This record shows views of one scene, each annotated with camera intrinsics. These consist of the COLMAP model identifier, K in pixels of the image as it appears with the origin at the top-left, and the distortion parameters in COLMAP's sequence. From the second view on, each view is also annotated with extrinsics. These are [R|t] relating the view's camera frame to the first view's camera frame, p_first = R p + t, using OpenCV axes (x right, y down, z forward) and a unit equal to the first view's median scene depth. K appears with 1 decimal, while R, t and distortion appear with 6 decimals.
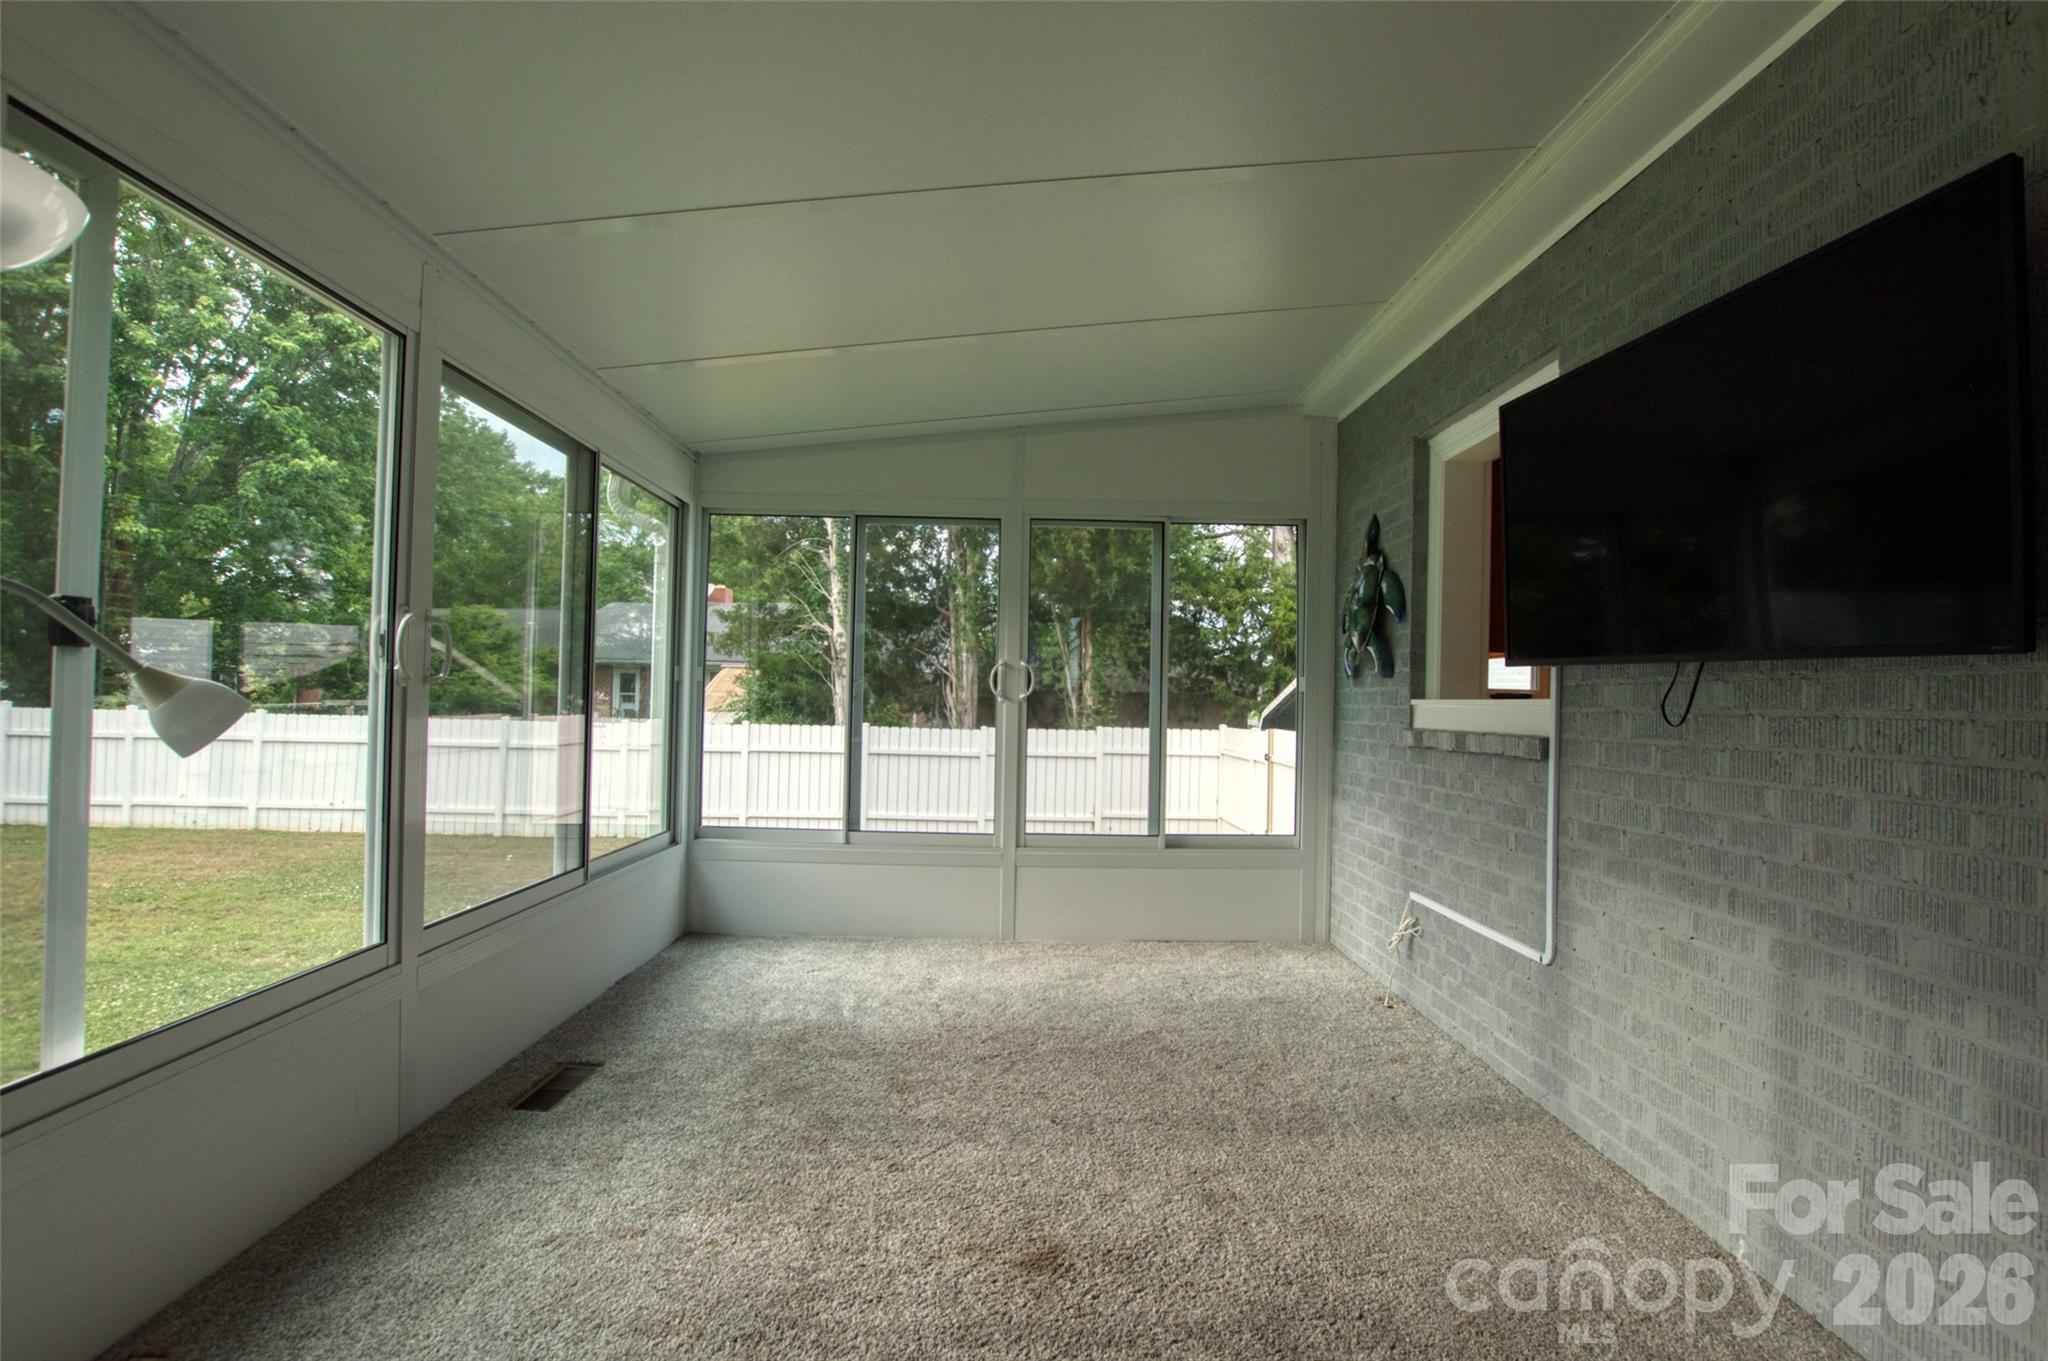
lens RADIAL K [[910.0, 0, 1024.0], [0, 910.0, 680.5], [0, 0, 1]] dist [-0.025451, 0.001253]
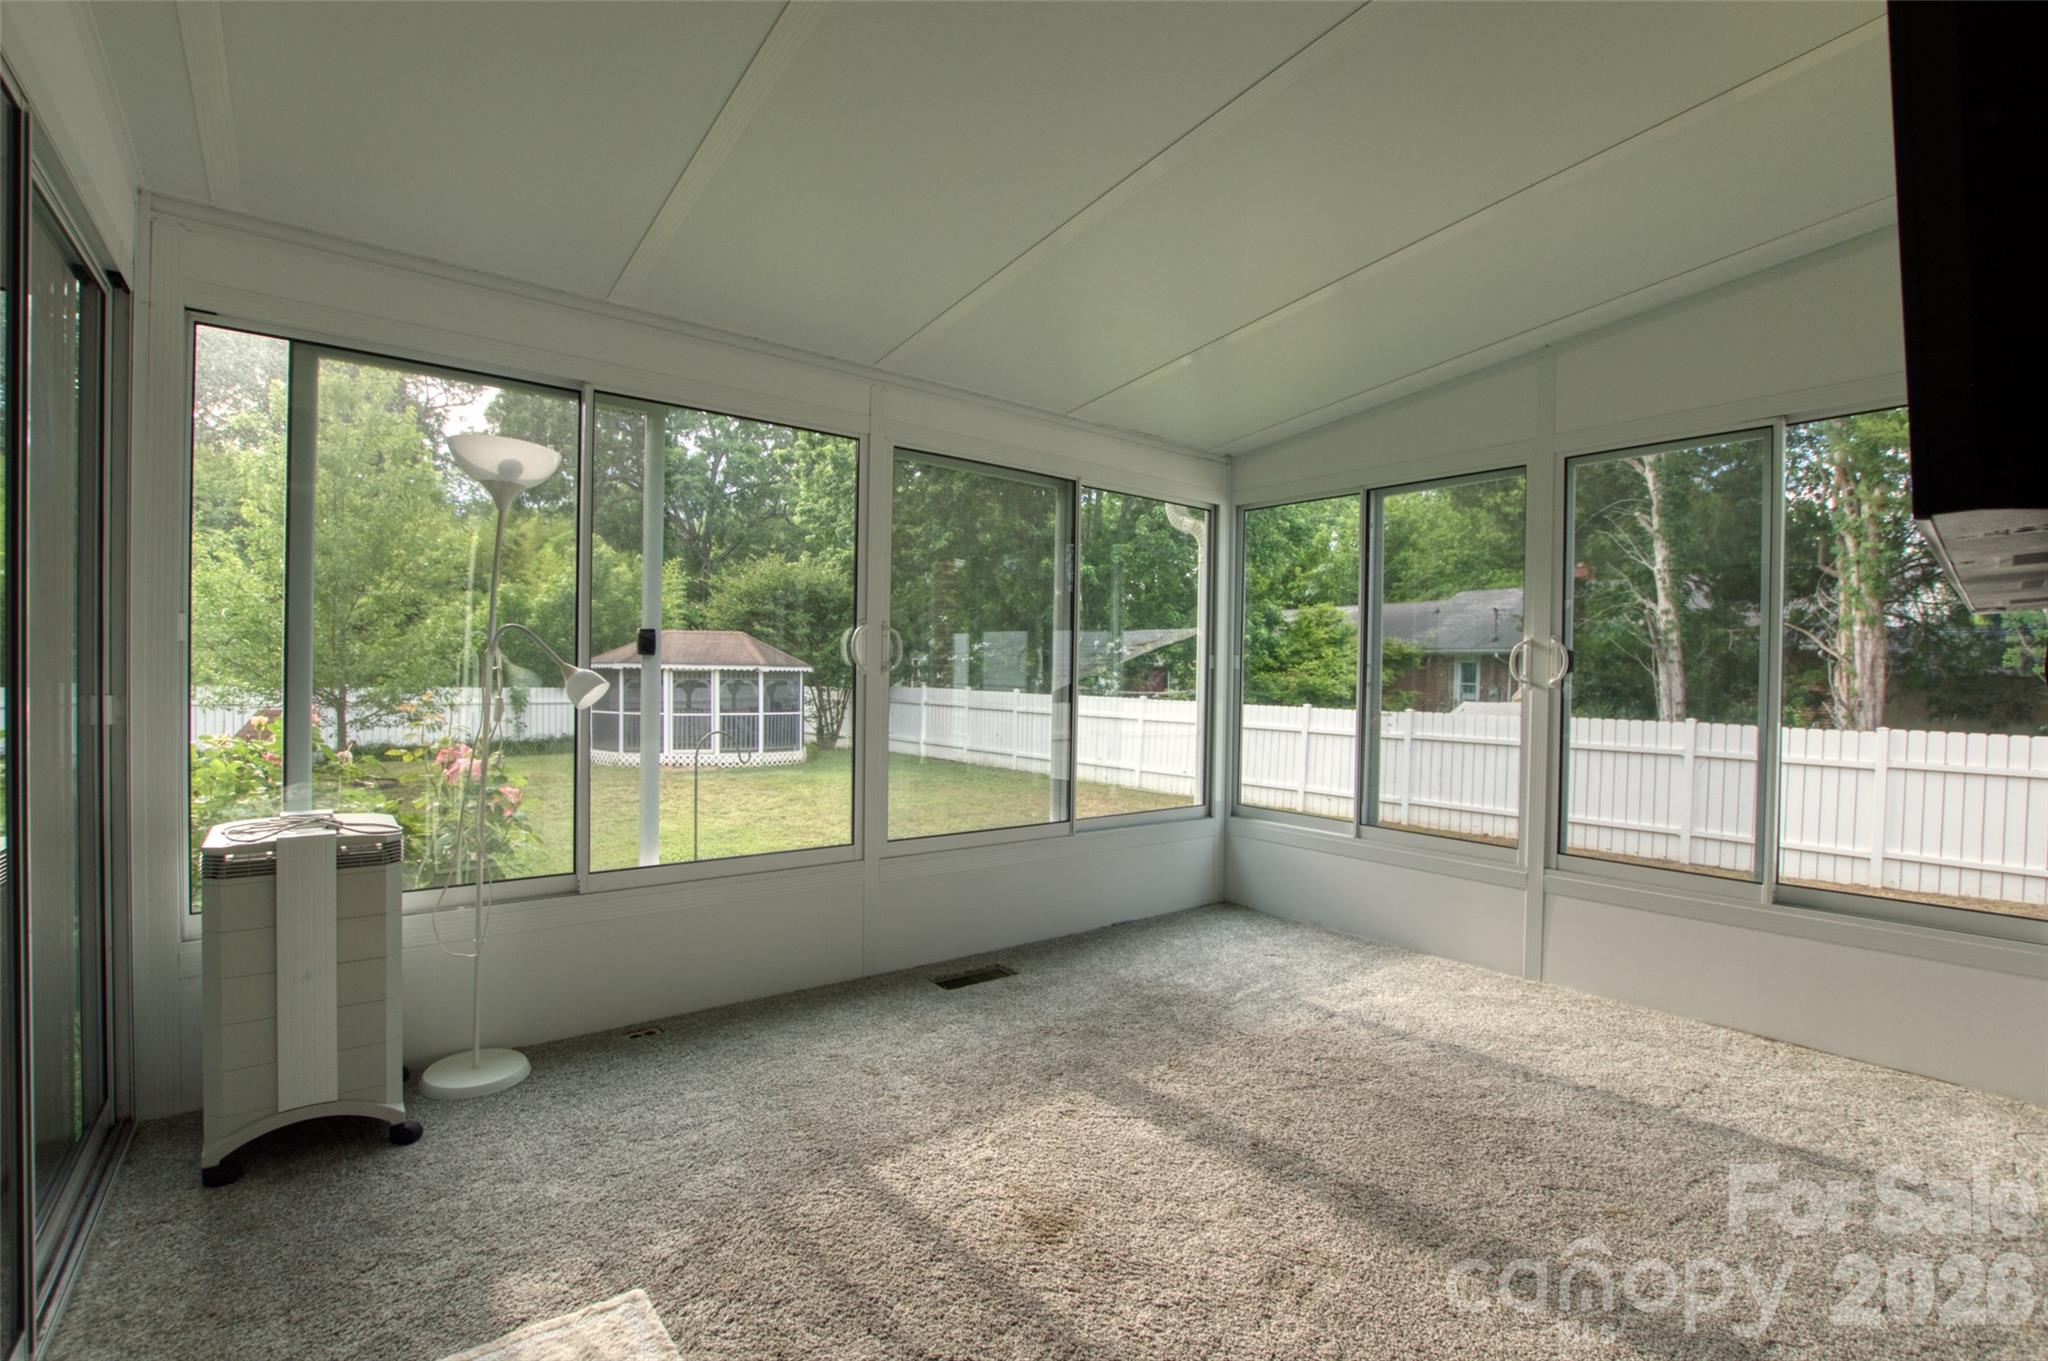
lens RADIAL K [[910.0, 0, 1024.0], [0, 910.0, 680.5], [0, 0, 1]] dist [-0.025451, 0.001253]
pose [[0.613228, -0.004913, -0.789891, 0.393391], [0.013023, 0.999908, 0.003891, 0.008056], [0.789799, -0.012673, 0.613235, 0.169284]]
